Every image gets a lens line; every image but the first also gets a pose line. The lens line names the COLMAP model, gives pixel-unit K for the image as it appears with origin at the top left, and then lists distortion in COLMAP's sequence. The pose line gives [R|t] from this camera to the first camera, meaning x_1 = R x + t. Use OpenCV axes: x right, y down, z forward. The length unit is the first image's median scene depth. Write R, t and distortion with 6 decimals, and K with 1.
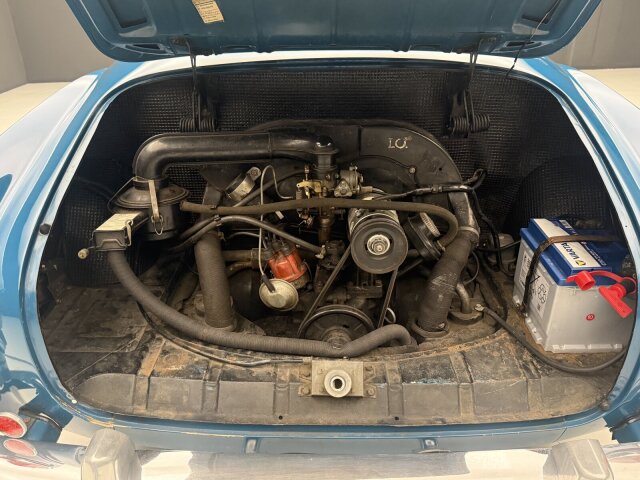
lens RADIAL K [[523.3, 0, 320.0], [0, 523.3, 240.0], [0, 0, 1]] dist [0.113483, -0.214132]
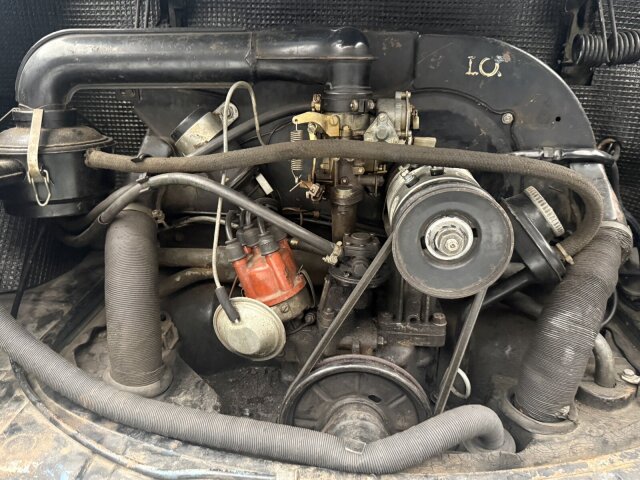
lens RADIAL K [[523.3, 0, 320.0], [0, 523.3, 240.0], [0, 0, 1]] dist [0.113483, -0.214132]
pose [[0.997055, 0.050678, -0.057558, 0.018479], [-0.054559, 0.996193, -0.067990, 0.047934], [0.053893, 0.070930, 0.996024, 0.476517]]
